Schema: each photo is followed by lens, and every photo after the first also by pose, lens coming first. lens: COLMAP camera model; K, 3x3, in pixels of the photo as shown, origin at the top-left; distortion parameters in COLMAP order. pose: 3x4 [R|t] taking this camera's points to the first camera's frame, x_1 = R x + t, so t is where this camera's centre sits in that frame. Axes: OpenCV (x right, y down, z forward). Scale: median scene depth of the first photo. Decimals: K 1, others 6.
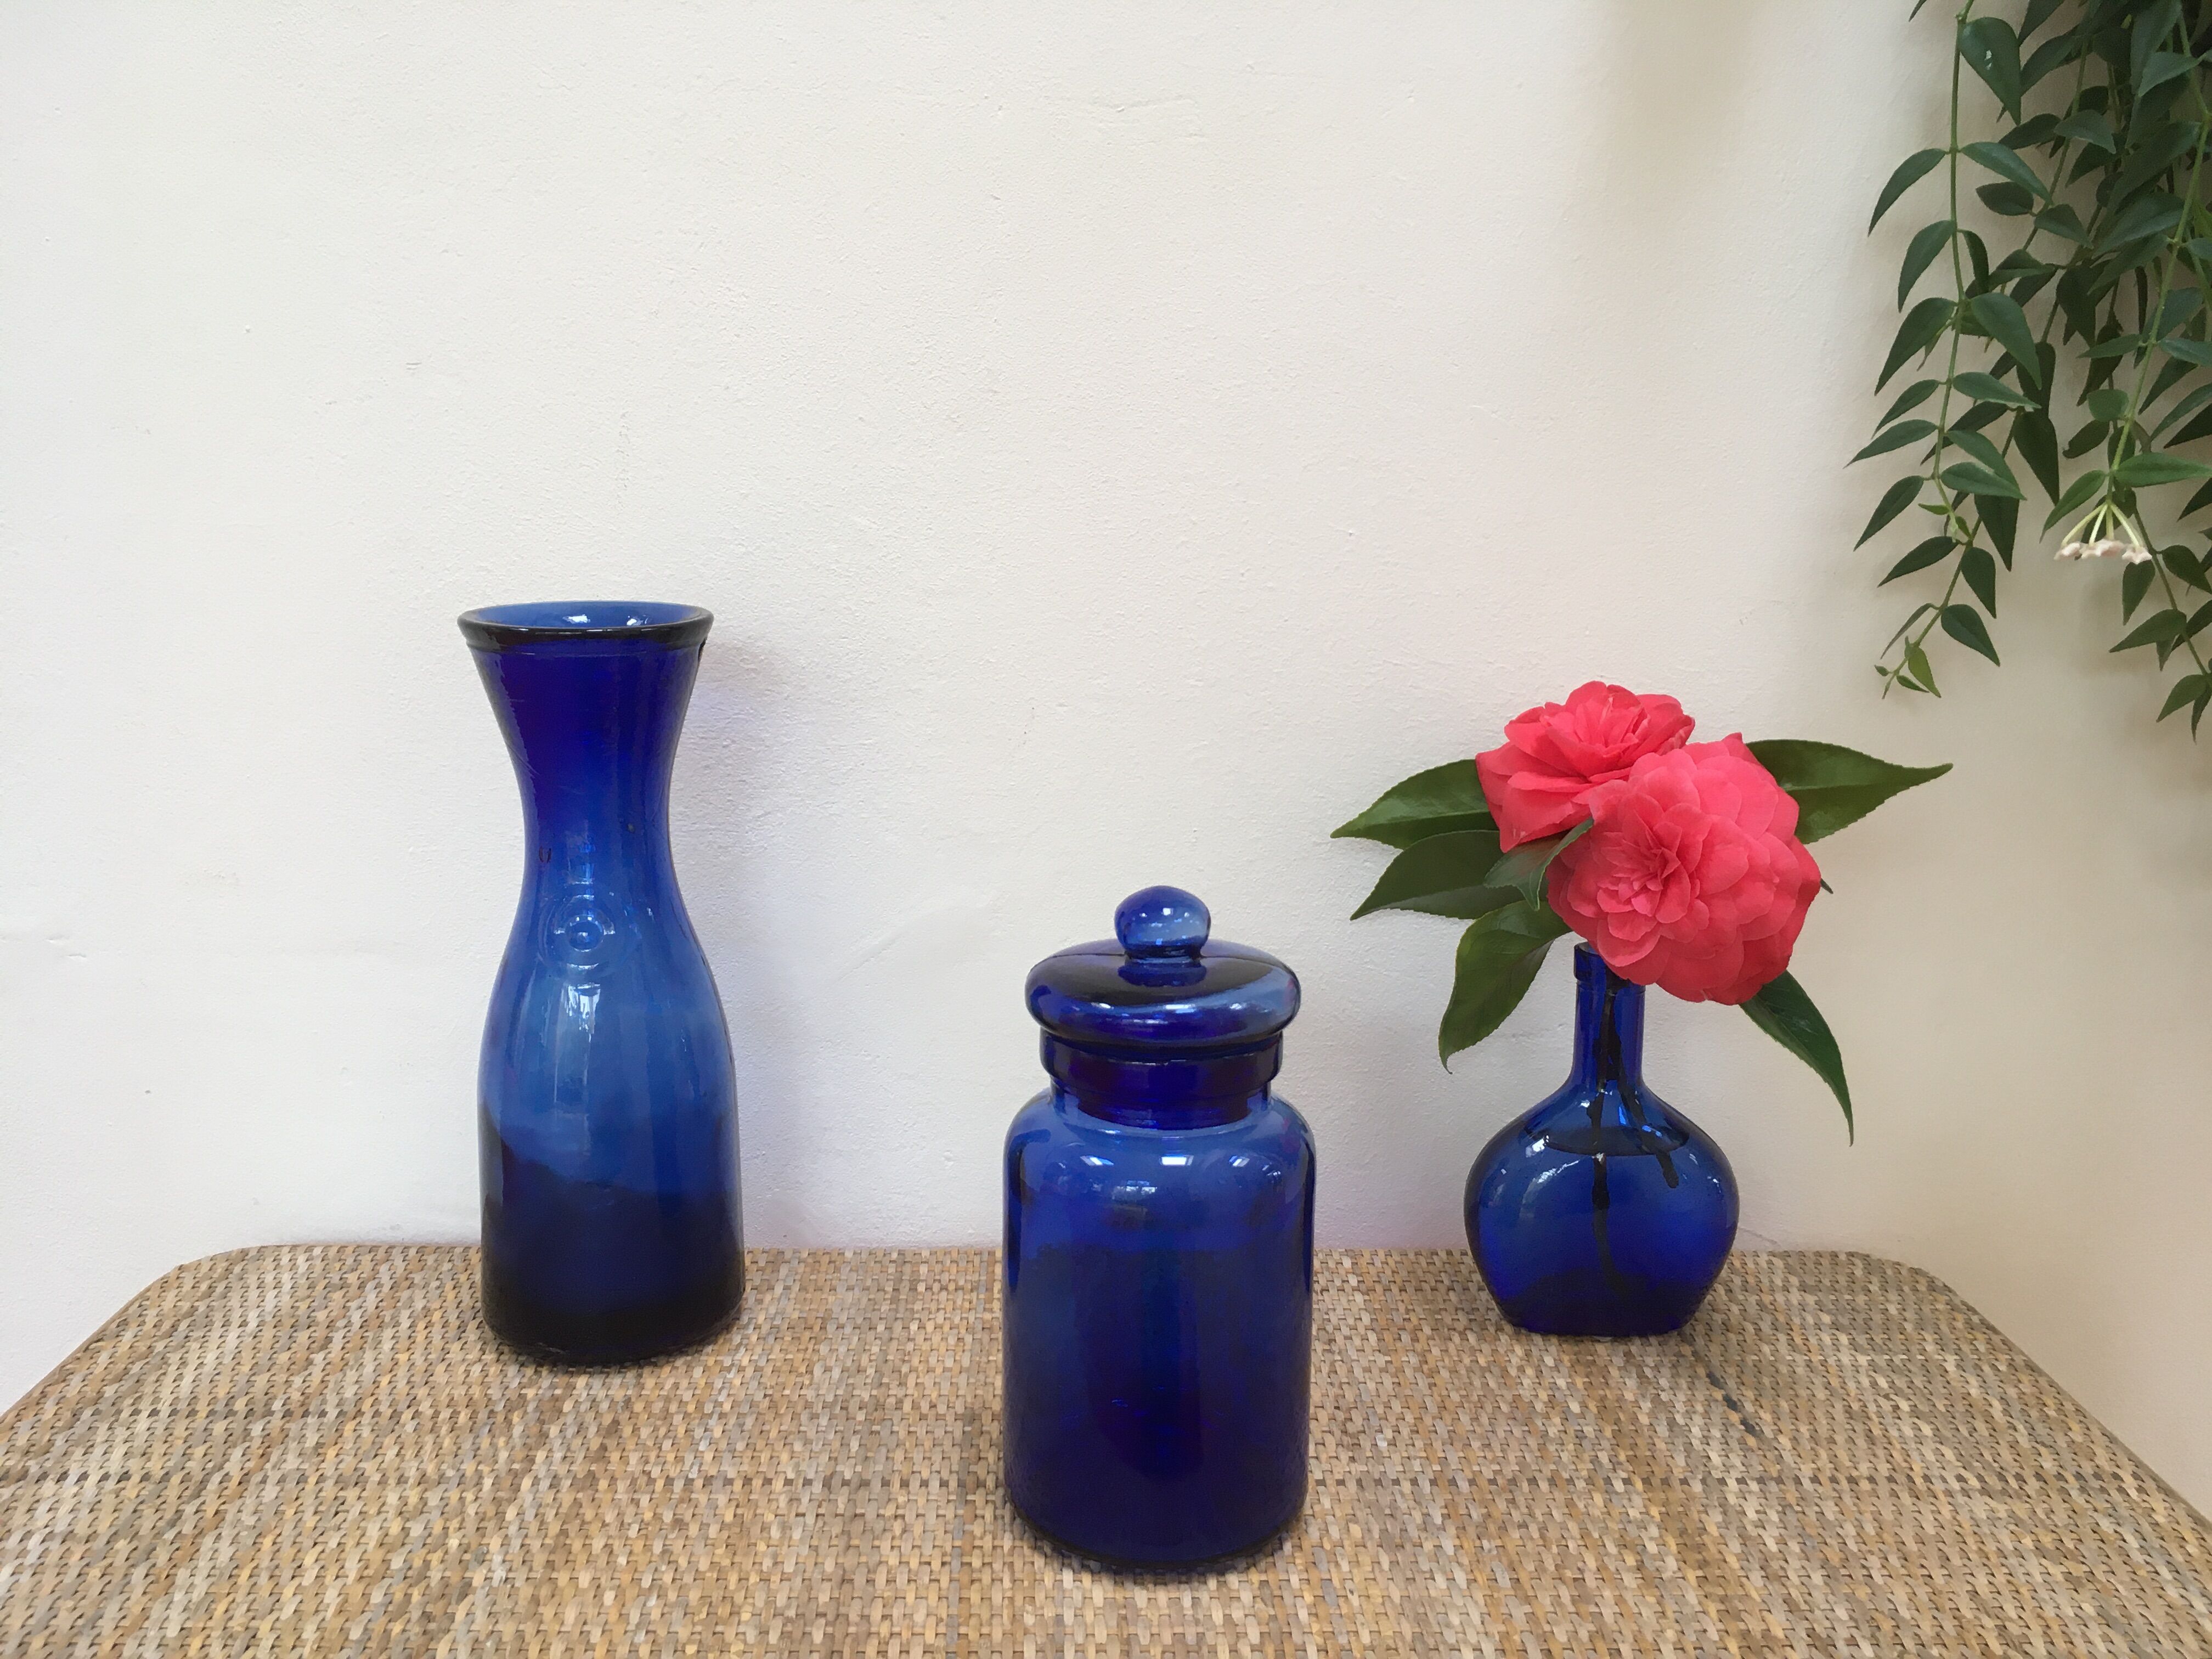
lens RADIAL K [[1874.9, 0, 1114.0], [0, 1874.9, 830.2], [0, 0, 1]] dist [0.055776, -0.018884]
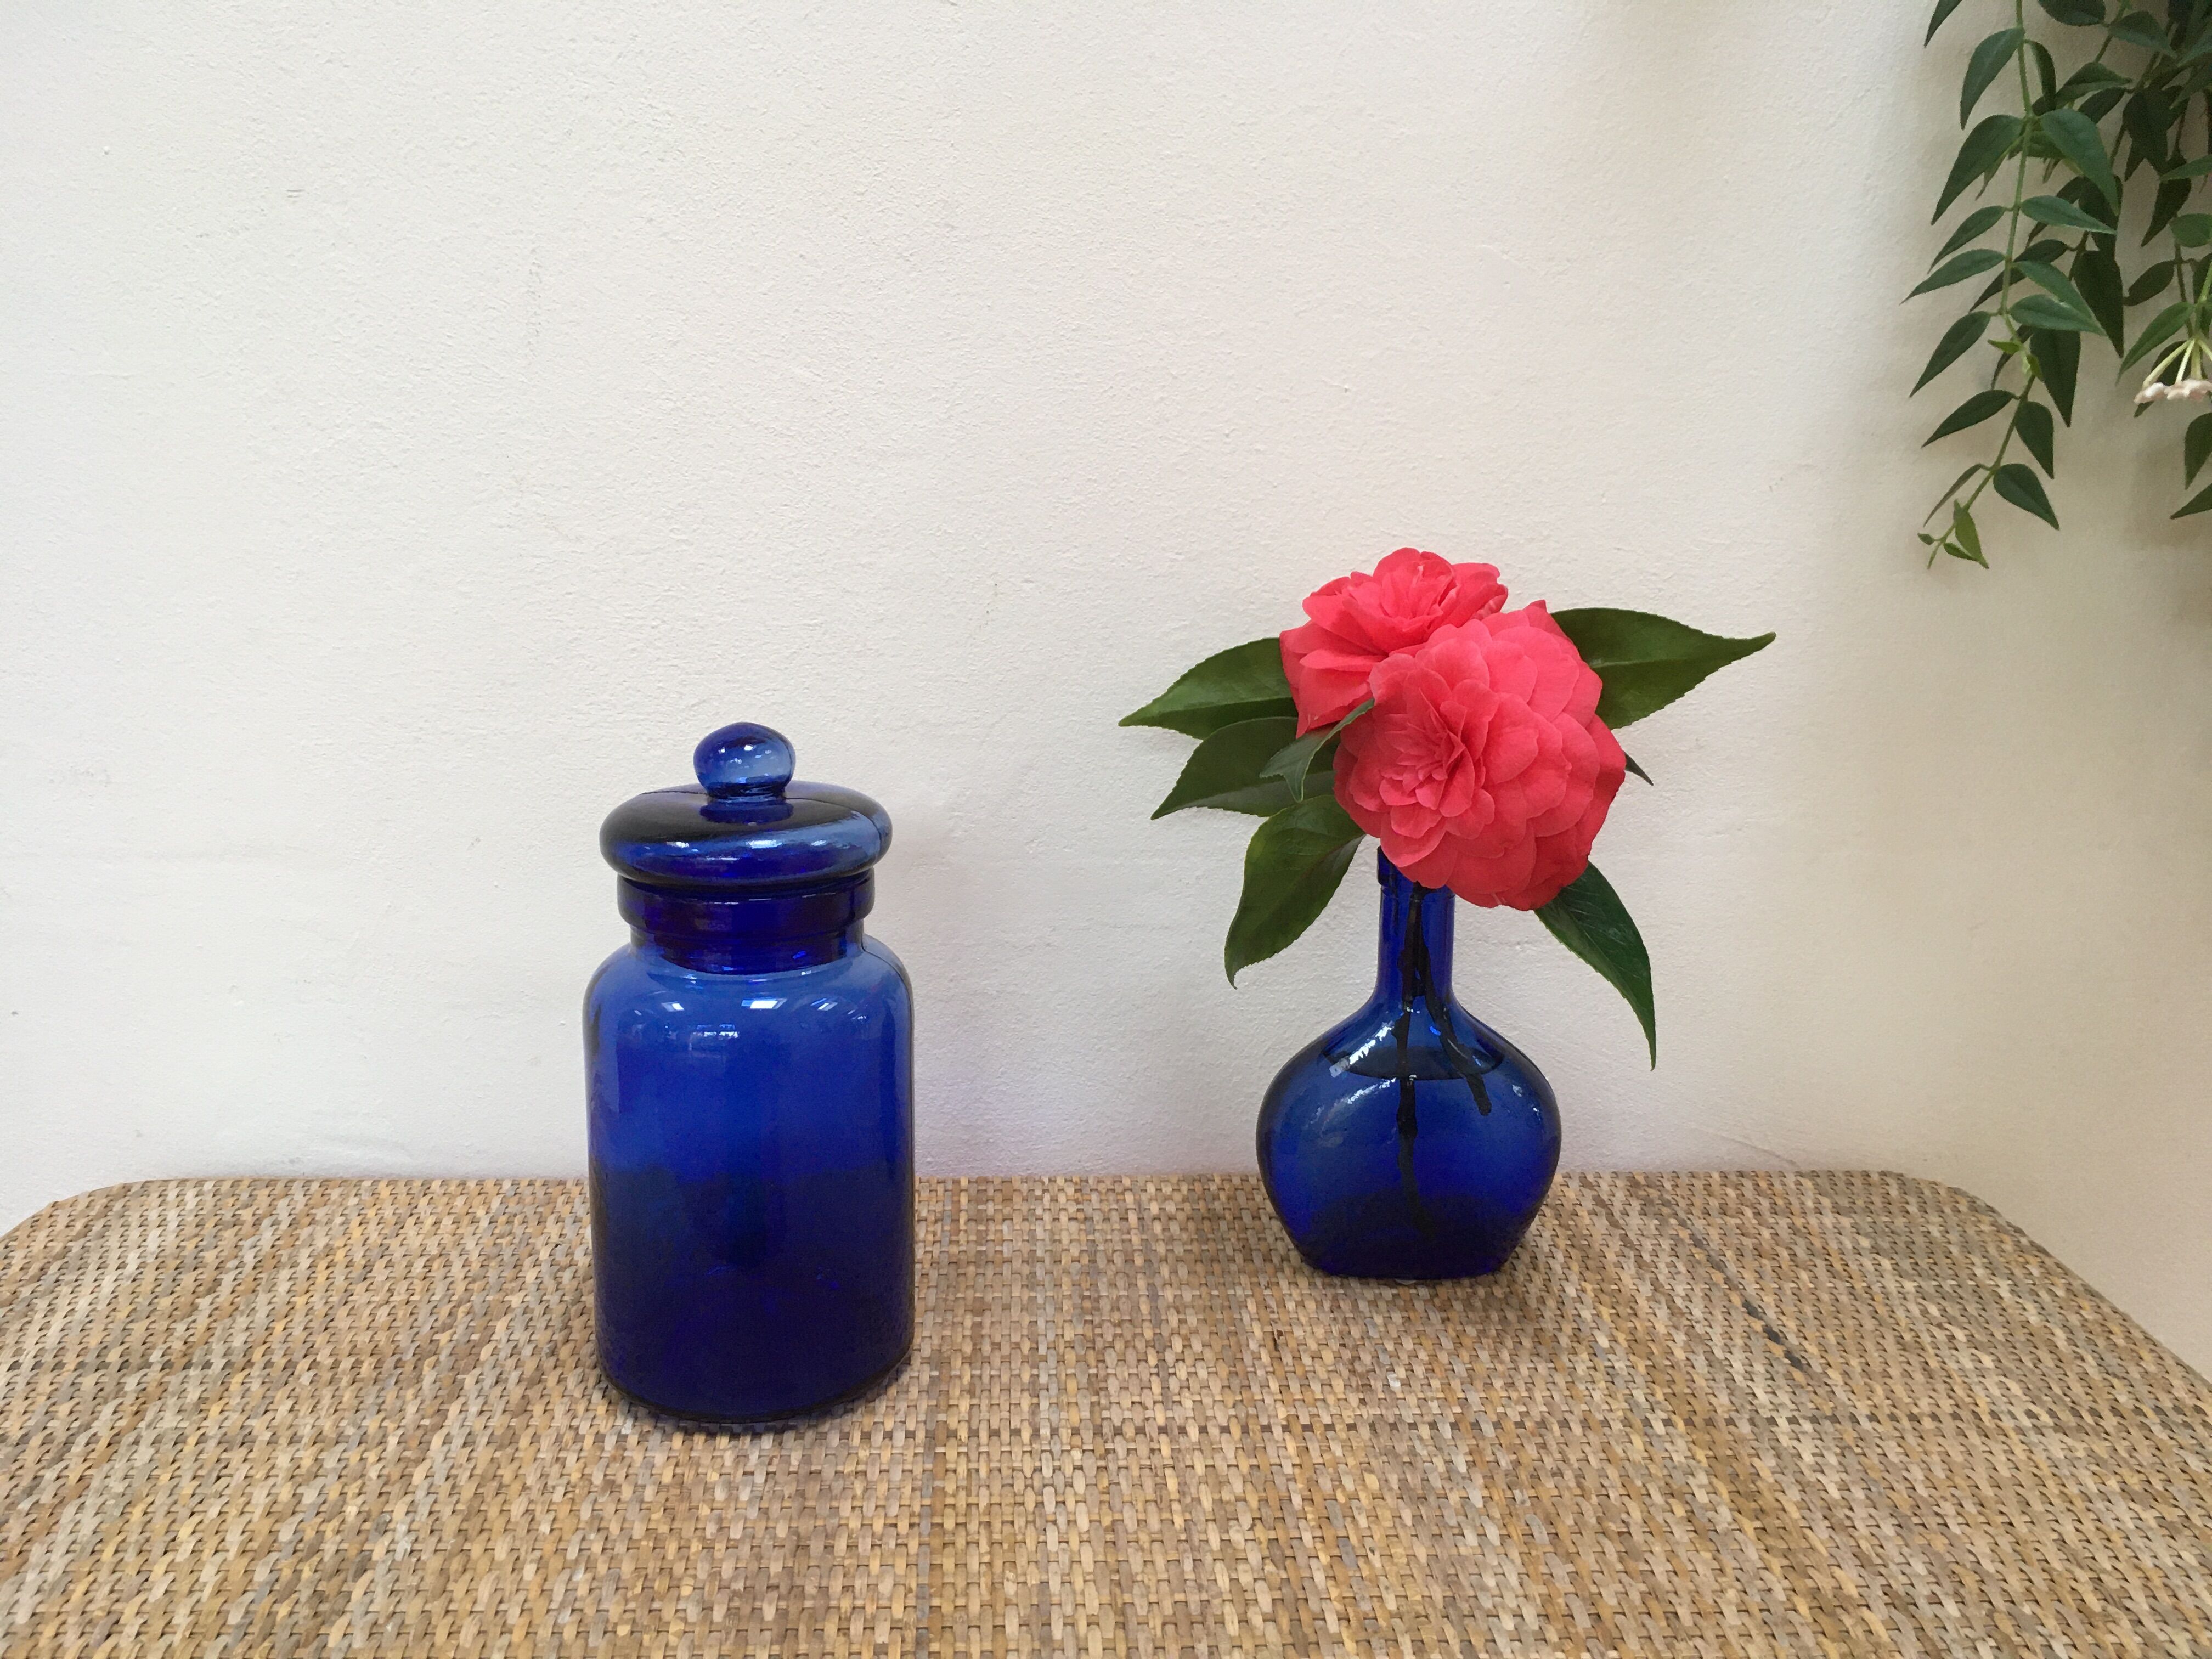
lens RADIAL K [[1874.9, 0, 1095.6], [0, 1874.9, 828.7], [0, 0, 1]] dist [0.055776, -0.018884]
pose [[0.999804, -0.006227, 0.018792, -0.016736], [0.005638, 0.999495, 0.031259, 0.031304], [-0.018977, -0.031147, 0.999335, 0.112115]]
